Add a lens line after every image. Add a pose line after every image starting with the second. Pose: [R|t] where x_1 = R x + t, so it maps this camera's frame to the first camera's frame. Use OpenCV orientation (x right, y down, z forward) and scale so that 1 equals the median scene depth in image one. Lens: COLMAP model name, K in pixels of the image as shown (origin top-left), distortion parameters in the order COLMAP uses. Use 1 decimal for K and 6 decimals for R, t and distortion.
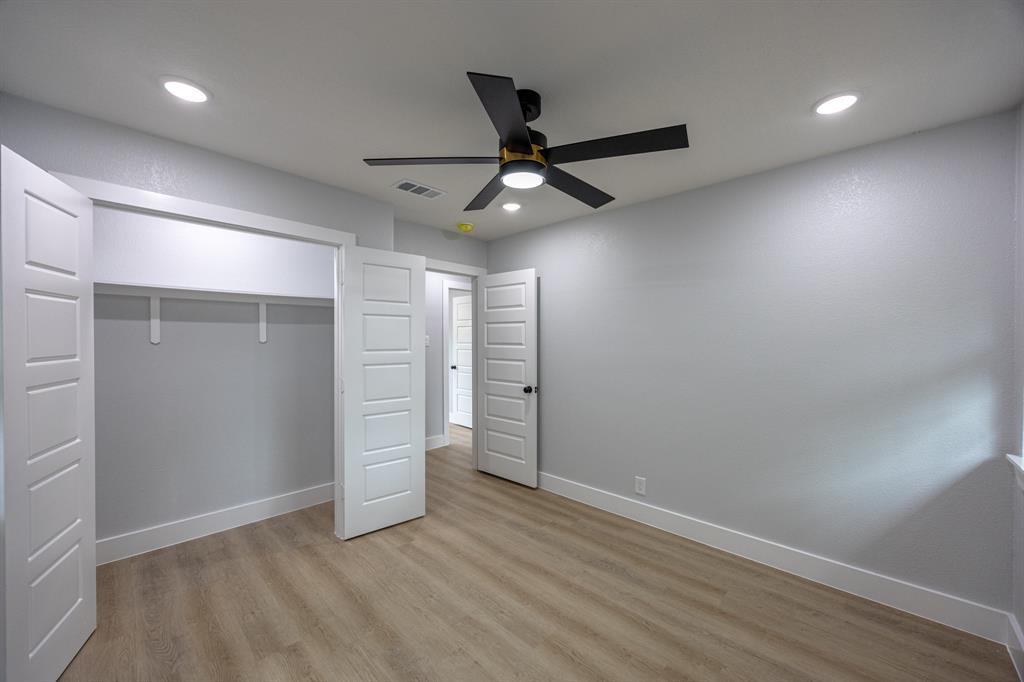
lens RADIAL K [[395.1, 0, 512.0], [0, 395.1, 341.0], [0, 0, 1]] dist [0.000304, -0.000009]
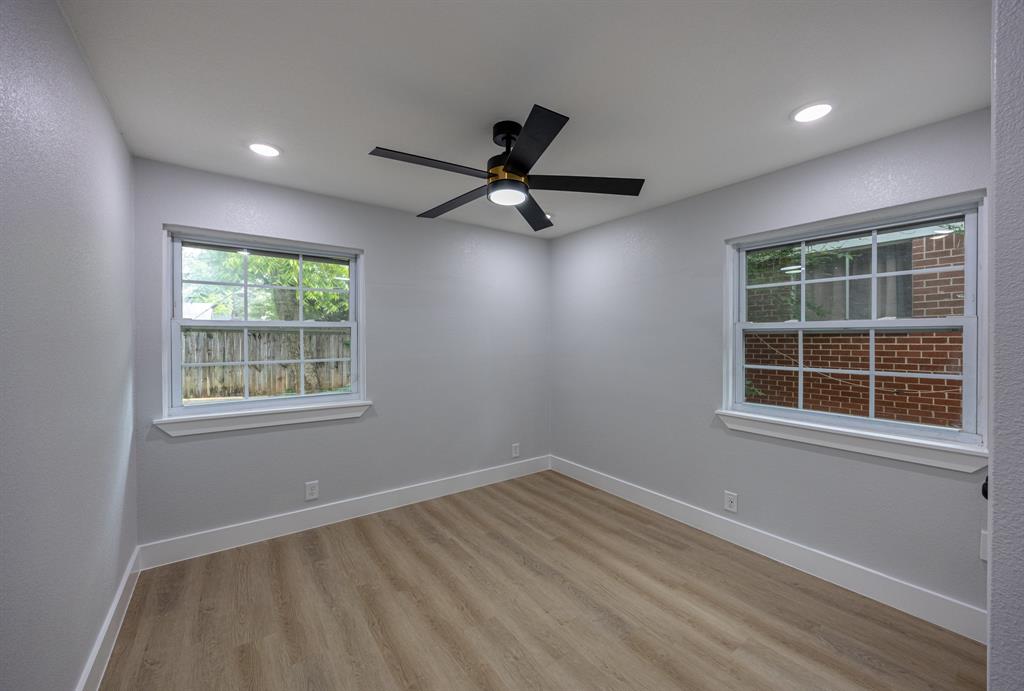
lens RADIAL K [[400.6, 0, 512.0], [0, 400.6, 345.5], [0, 0, 1]] dist [0.000030, 0.000004]
pose [[-0.982564, -0.005077, 0.185853, -0.185439], [-0.002295, 0.999882, 0.015185, 0.000755], [-0.185908, 0.014494, -0.982460, 1.958357]]
